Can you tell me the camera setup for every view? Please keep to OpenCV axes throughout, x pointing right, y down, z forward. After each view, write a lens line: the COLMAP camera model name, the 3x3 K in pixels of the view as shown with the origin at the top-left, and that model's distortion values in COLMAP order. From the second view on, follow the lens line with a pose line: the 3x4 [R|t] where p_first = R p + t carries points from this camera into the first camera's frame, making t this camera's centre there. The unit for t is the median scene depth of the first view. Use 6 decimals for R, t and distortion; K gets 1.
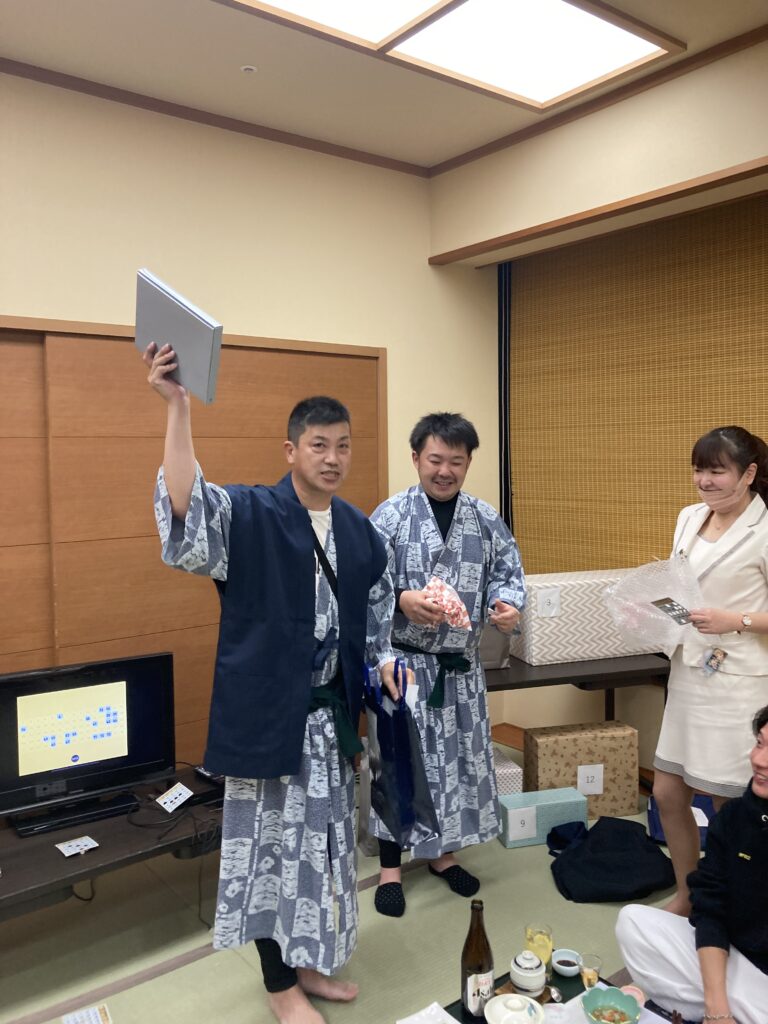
lens RADIAL K [[863.8, 0, 387.5], [0, 863.8, 495.1], [0, 0, 1]] dist [0.030261, -0.036647]
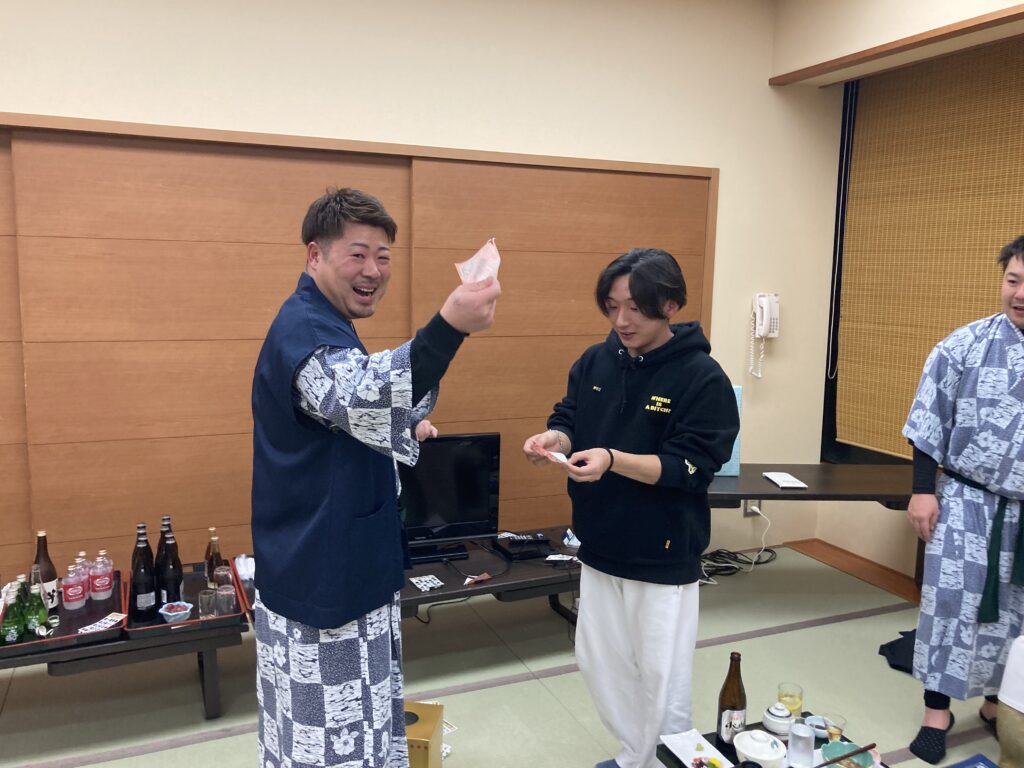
lens RADIAL K [[863.8, 0, 501.3], [0, 863.8, 376.9], [0, 0, 1]] dist [0.030261, -0.036647]
pose [[0.963716, 0.067084, -0.258362, 0.042681], [-0.047203, 0.995480, 0.082407, 0.005943], [0.262723, -0.067221, 0.962527, -0.112649]]
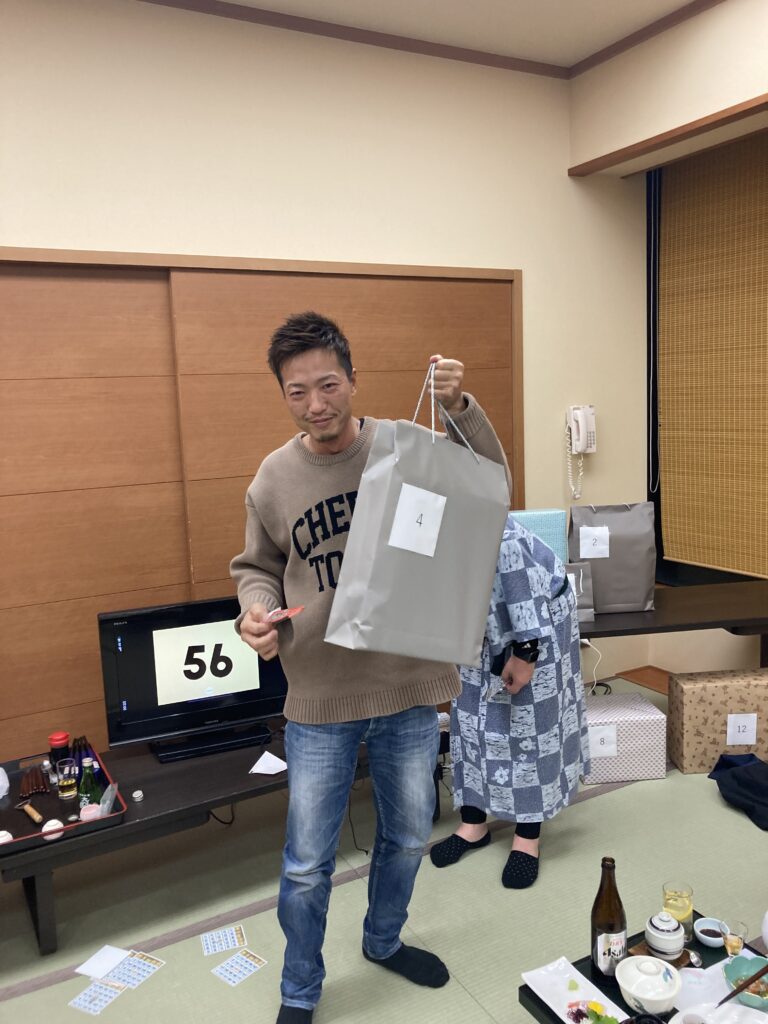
lens RADIAL K [[863.8, 0, 388.9], [0, 863.8, 508.1], [0, 0, 1]] dist [0.030261, -0.036647]
pose [[0.986604, -0.001697, -0.163123, 0.013014], [0.015832, 0.996222, 0.085388, 0.004624], [0.162362, -0.086827, 0.982904, 0.042297]]
